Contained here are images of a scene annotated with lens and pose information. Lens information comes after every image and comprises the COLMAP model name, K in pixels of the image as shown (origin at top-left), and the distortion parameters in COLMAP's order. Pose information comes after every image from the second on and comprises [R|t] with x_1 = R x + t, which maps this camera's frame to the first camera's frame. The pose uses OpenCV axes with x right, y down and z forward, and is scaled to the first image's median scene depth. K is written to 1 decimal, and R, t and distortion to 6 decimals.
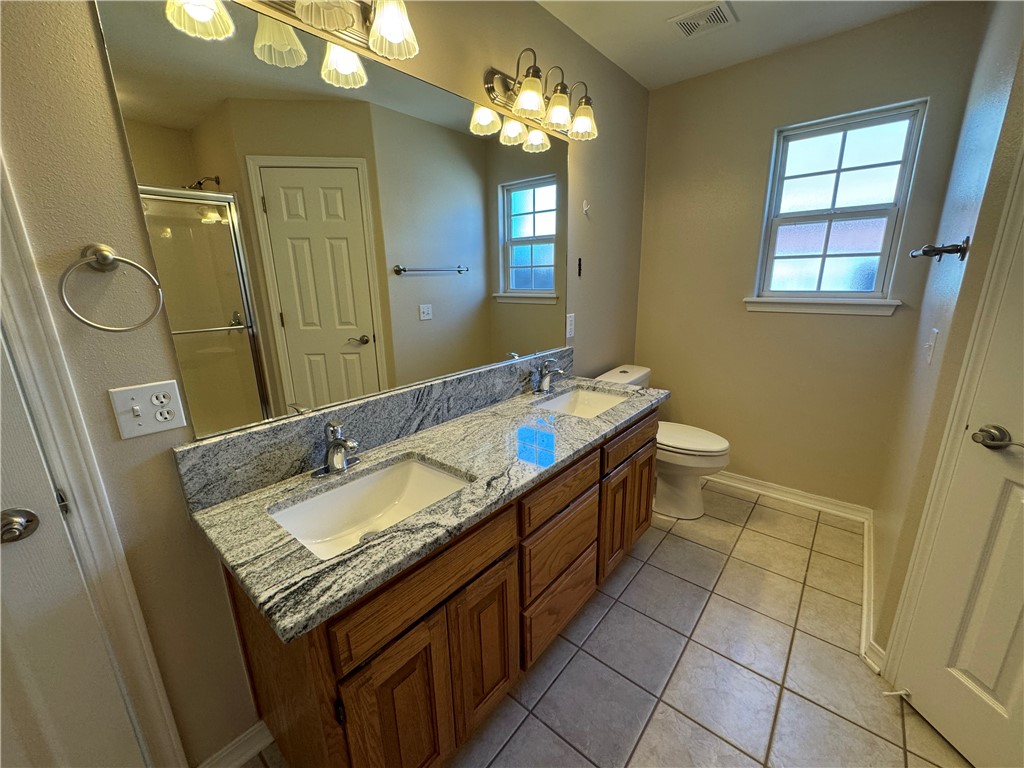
lens RADIAL K [[409.4, 0, 514.0], [0, 409.4, 384.9], [0, 0, 1]] dist [-0.001498, 0.000060]
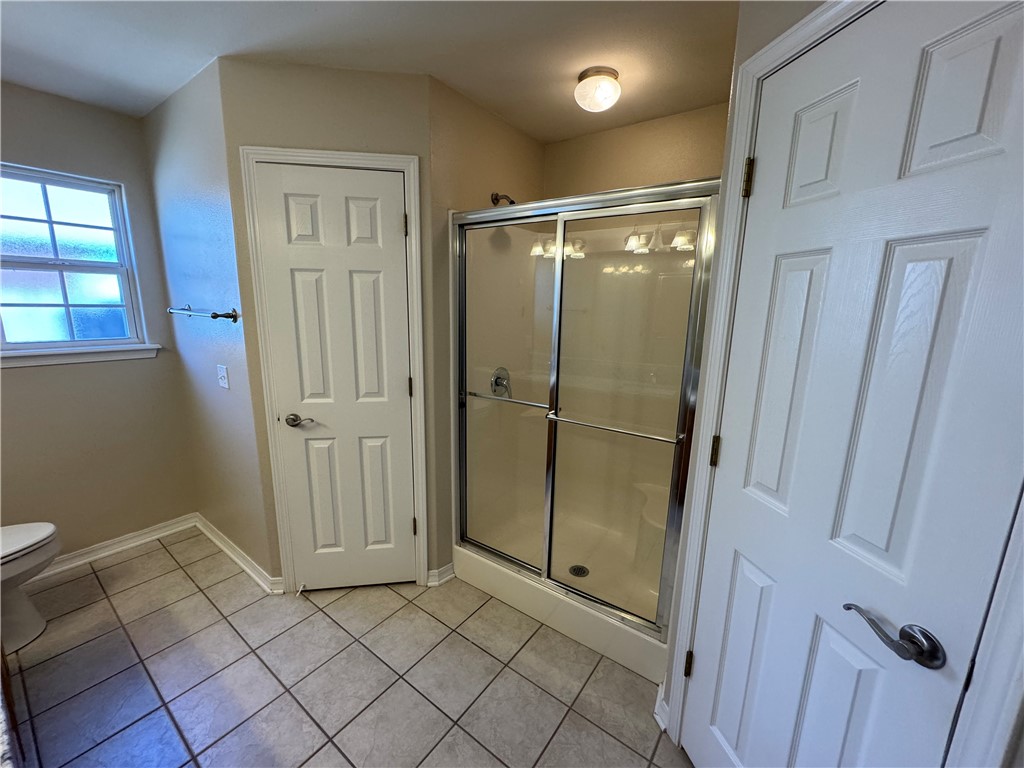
lens RADIAL K [[409.4, 0, 512.3], [0, 409.4, 390.4], [0, 0, 1]] dist [-0.001498, 0.000060]
pose [[-0.074657, -0.192611, 0.978431, -0.353276], [0.234052, 0.950377, 0.204947, -0.076985], [-0.969353, 0.244304, -0.025871, 0.035895]]
